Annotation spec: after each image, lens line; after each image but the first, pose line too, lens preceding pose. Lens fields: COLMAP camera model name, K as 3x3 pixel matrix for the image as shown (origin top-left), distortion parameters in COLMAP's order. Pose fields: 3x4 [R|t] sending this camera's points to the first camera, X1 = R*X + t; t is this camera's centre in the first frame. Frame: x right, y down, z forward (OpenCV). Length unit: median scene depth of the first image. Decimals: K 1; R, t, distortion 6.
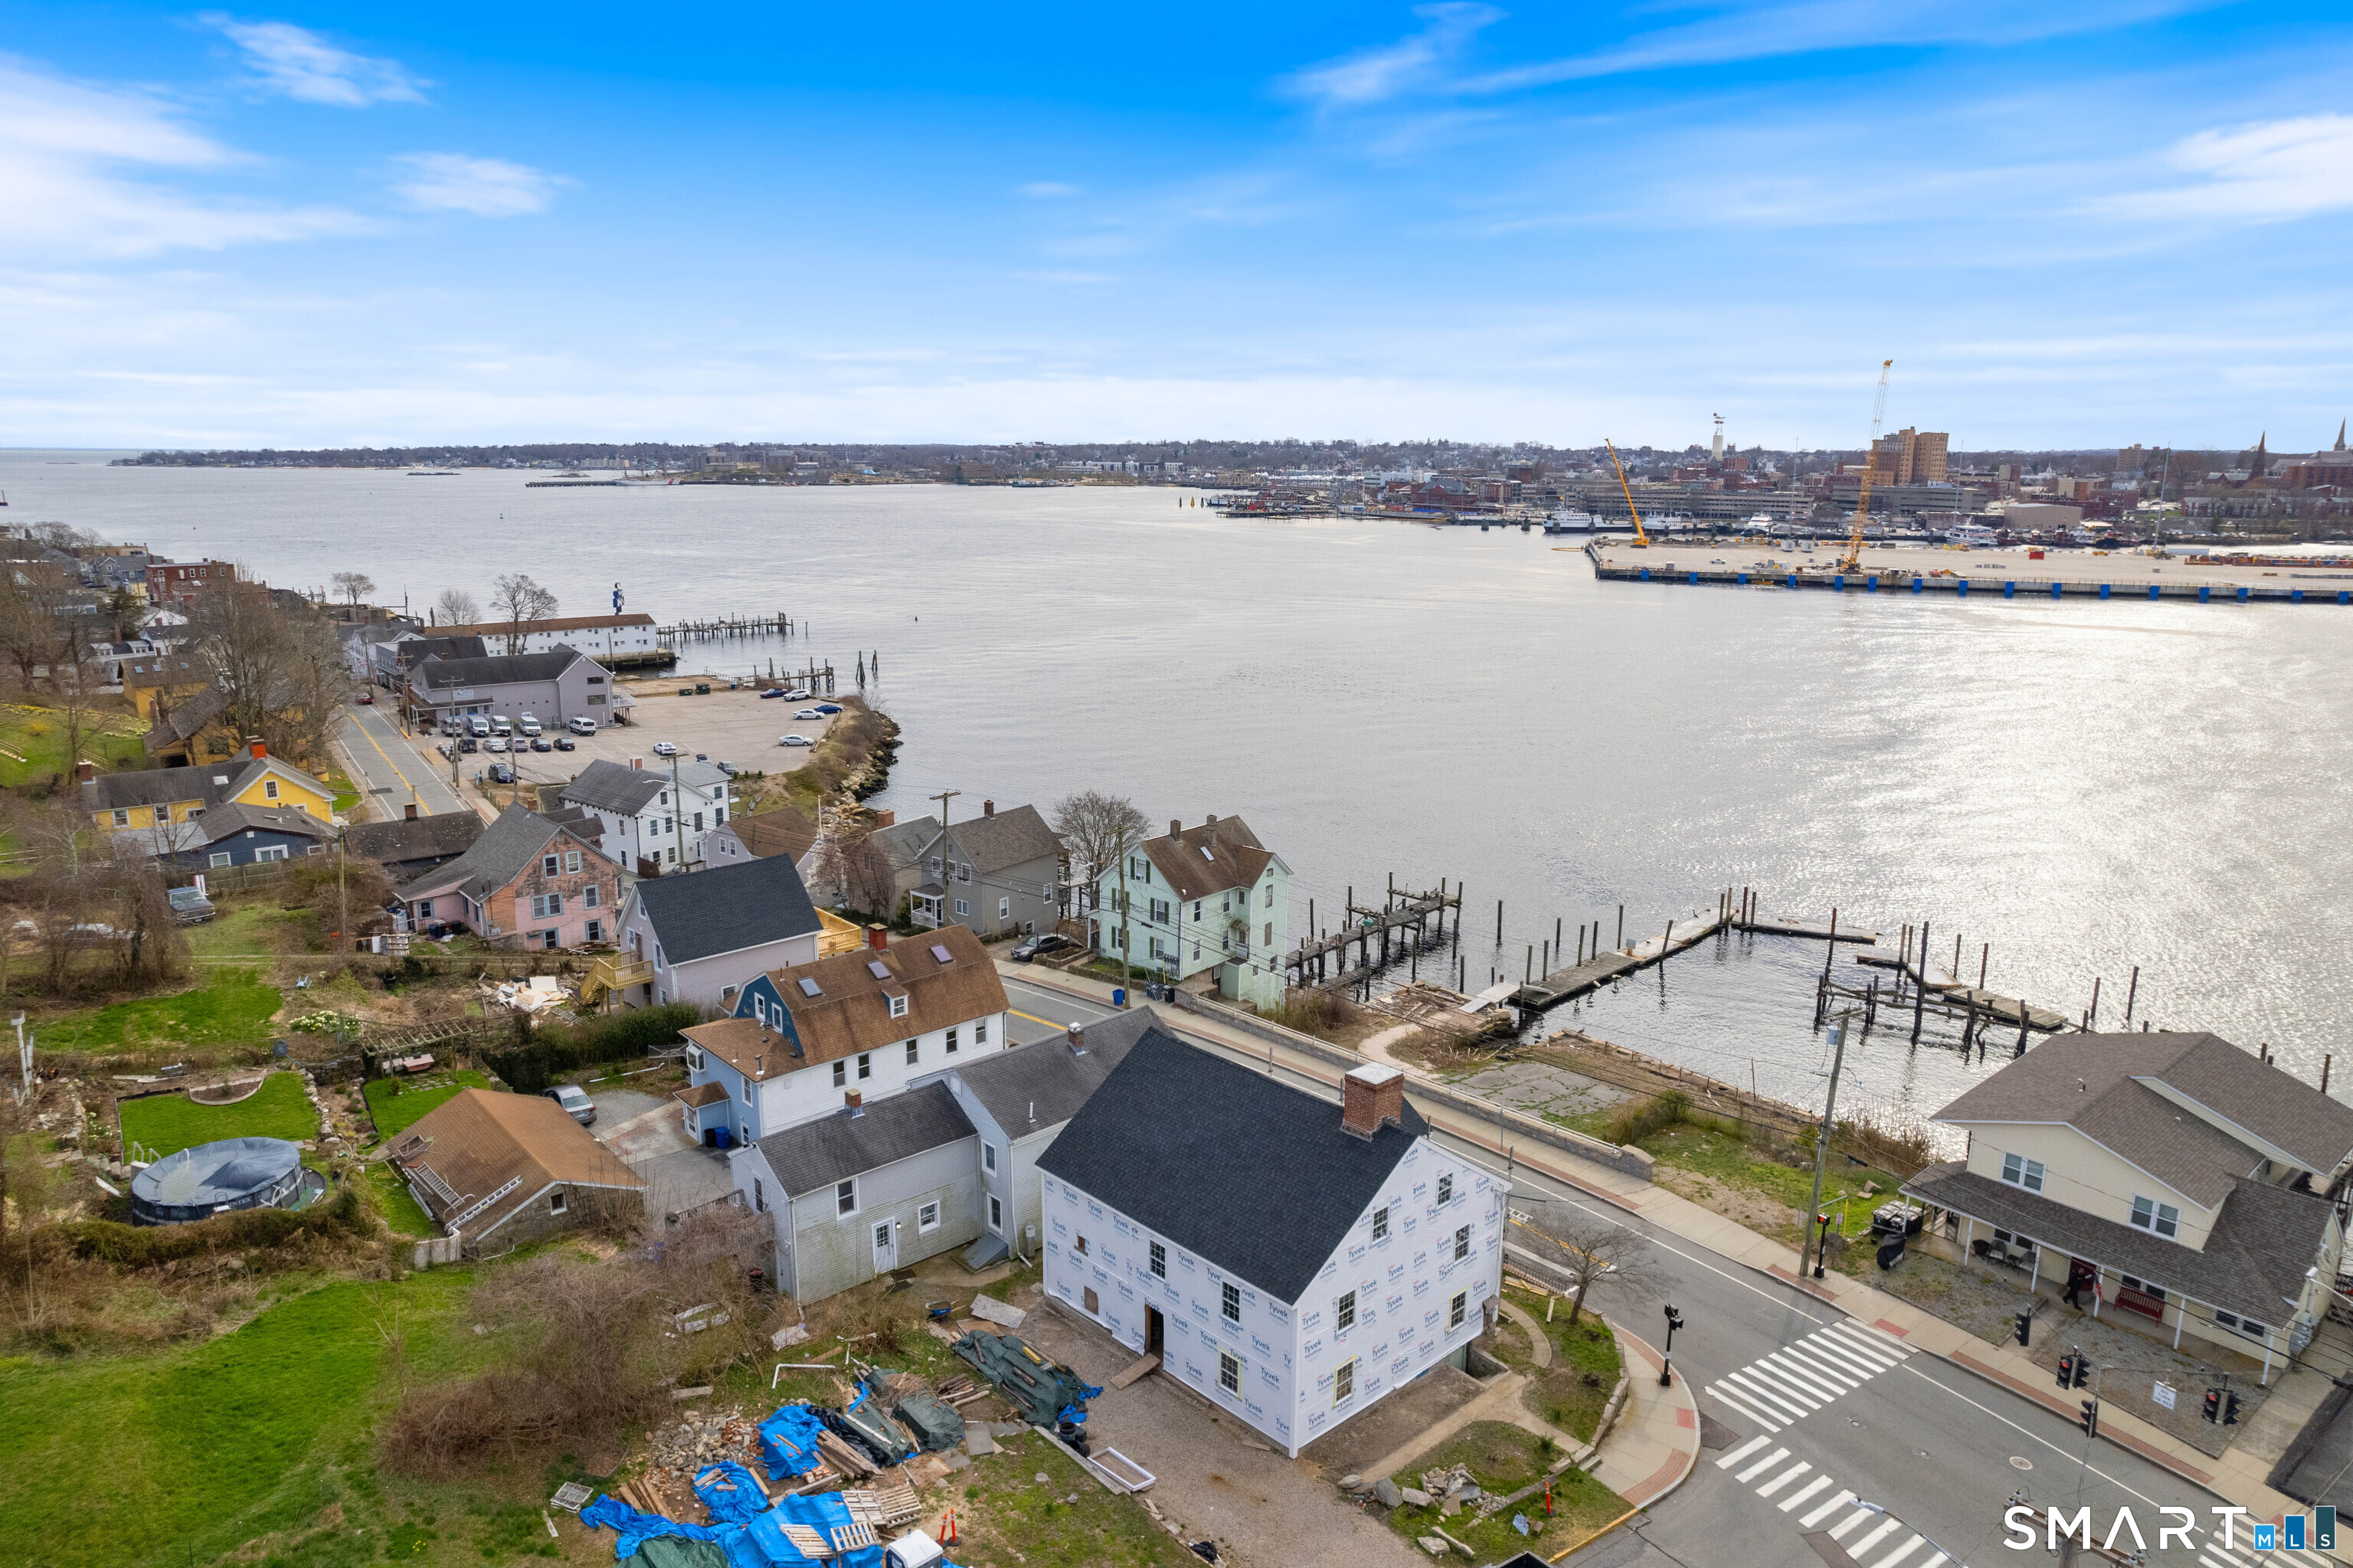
lens RADIAL K [[1504.8, 0, 1176.5], [0, 1504.8, 784.0], [0, 0, 1]] dist [-0.076533, 0.069360]
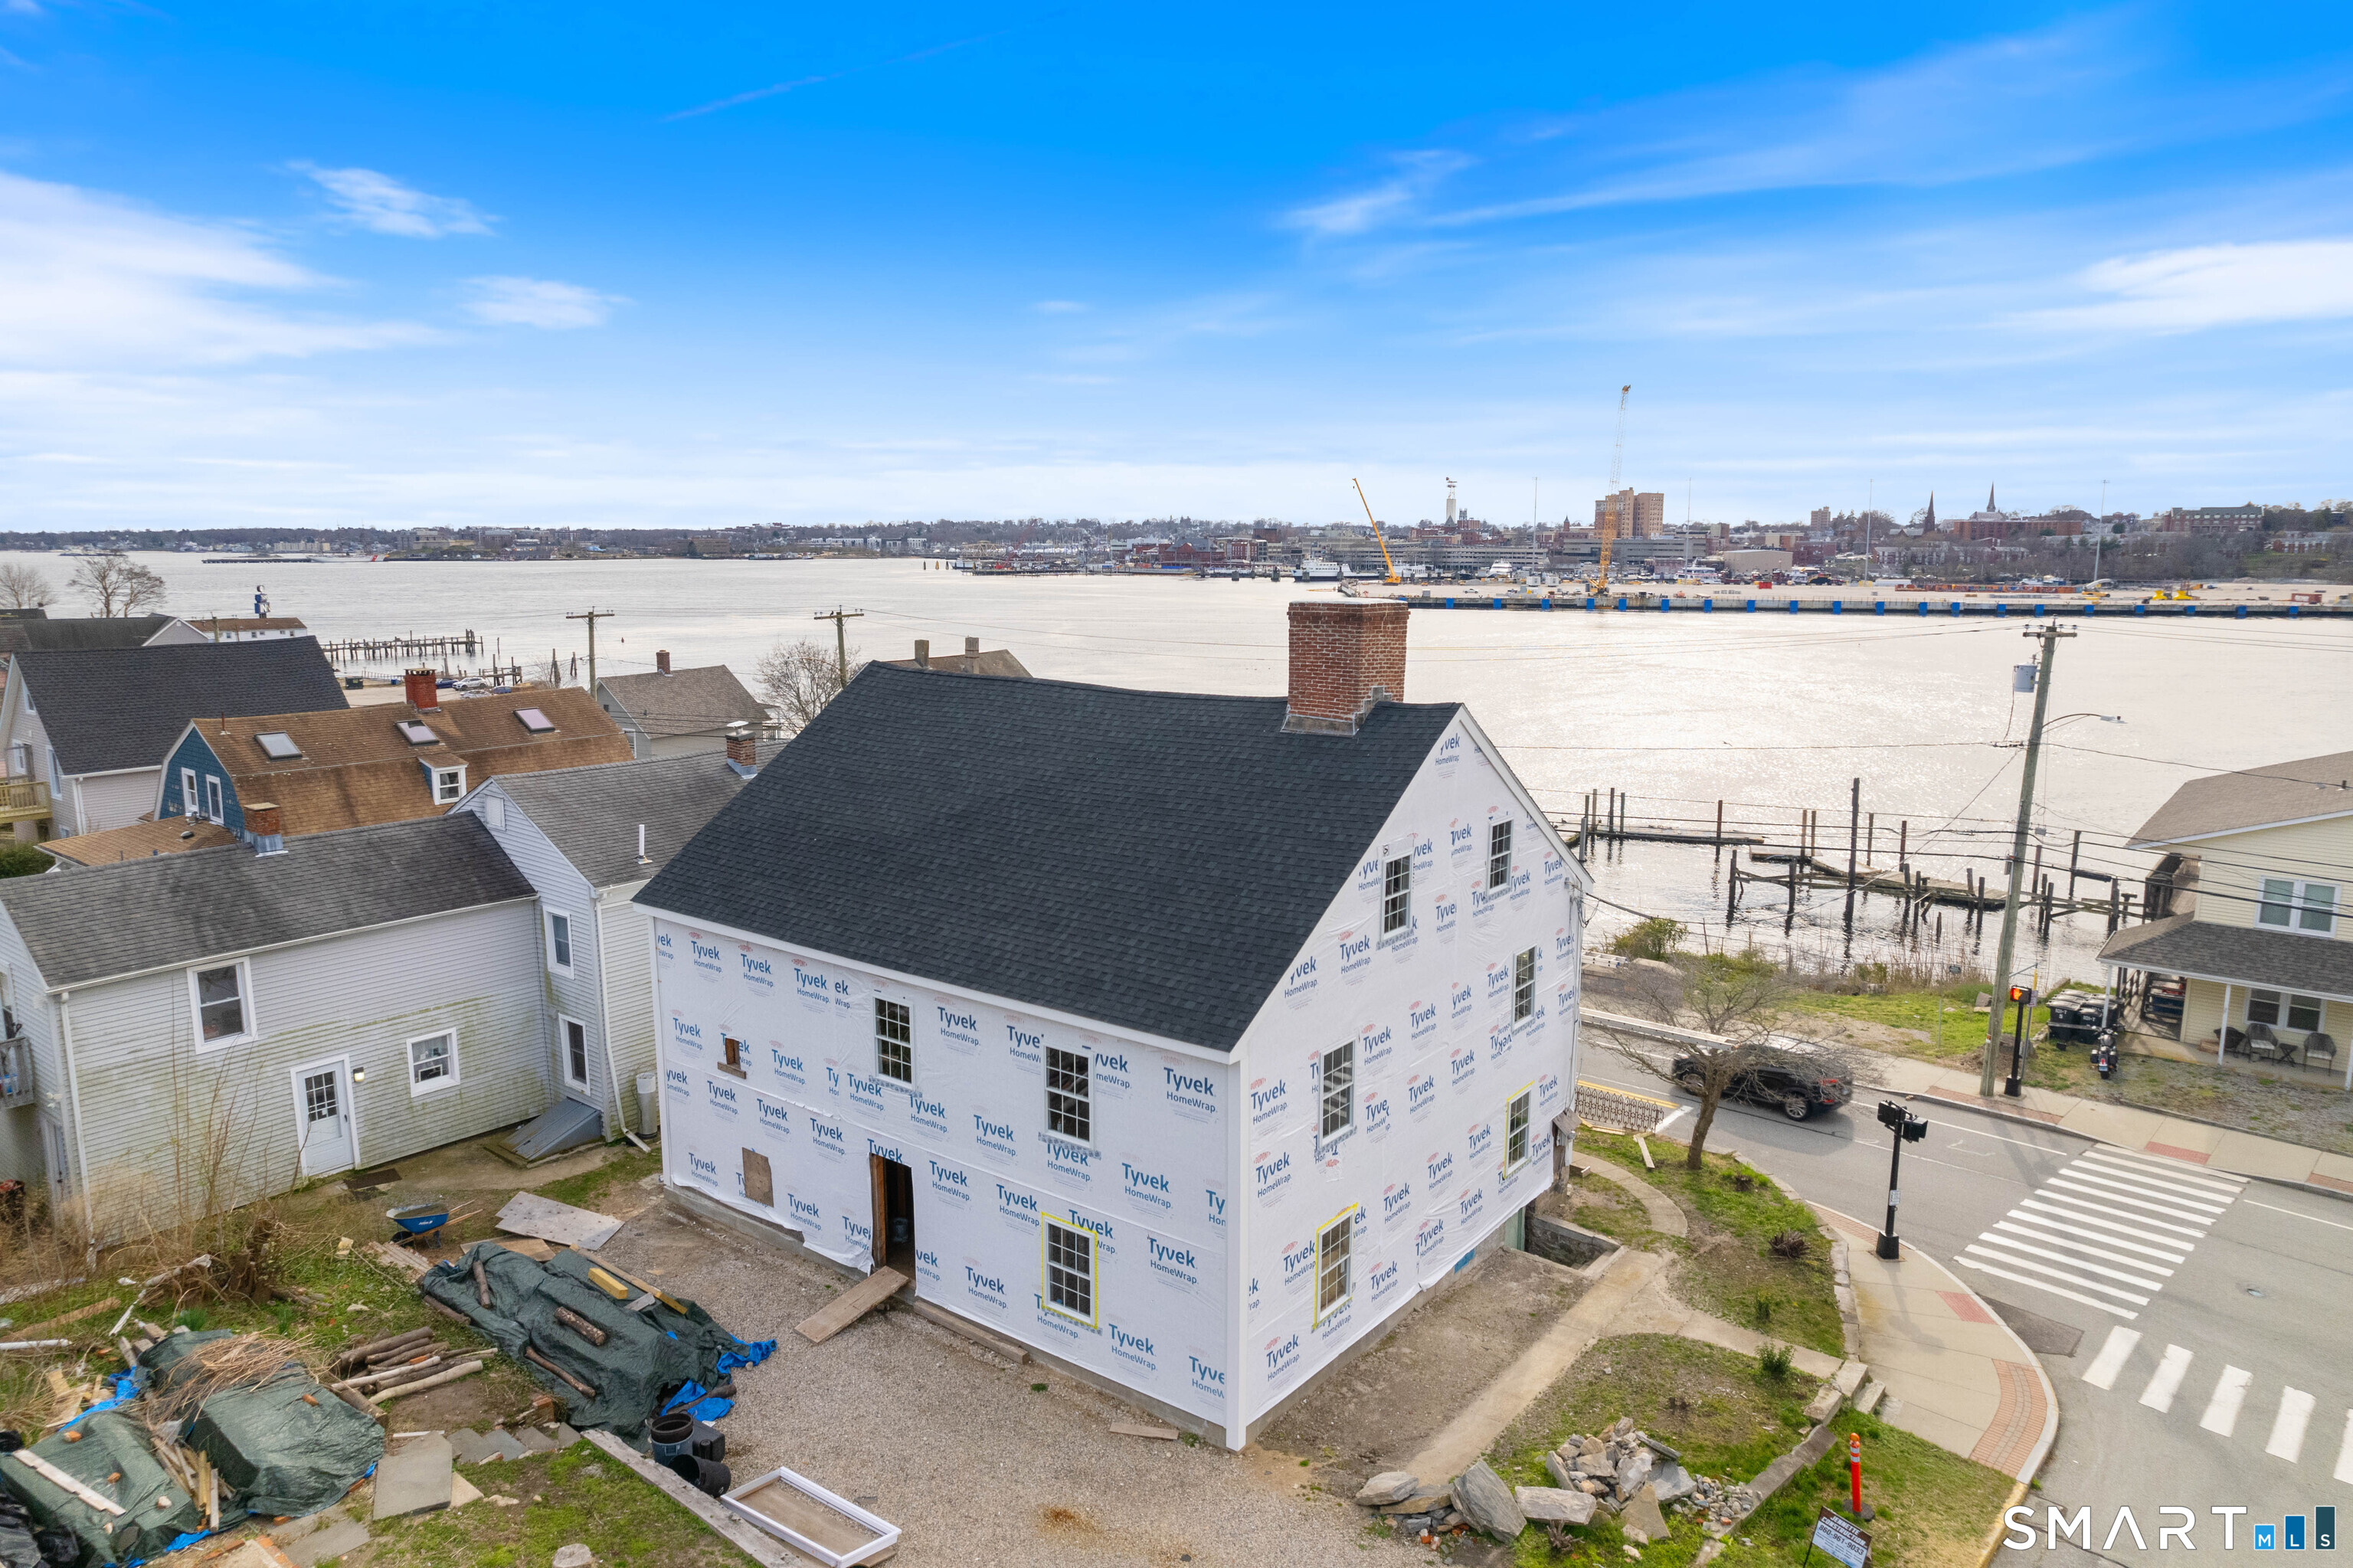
lens RADIAL K [[1504.8, 0, 1176.5], [0, 1504.8, 784.0], [0, 0, 1]] dist [-0.076533, 0.069360]
pose [[0.985965, -0.031349, 0.163983, -0.000164], [0.040584, 0.997755, -0.053269, 0.233496], [-0.161945, 0.059177, 0.985024, 0.469614]]
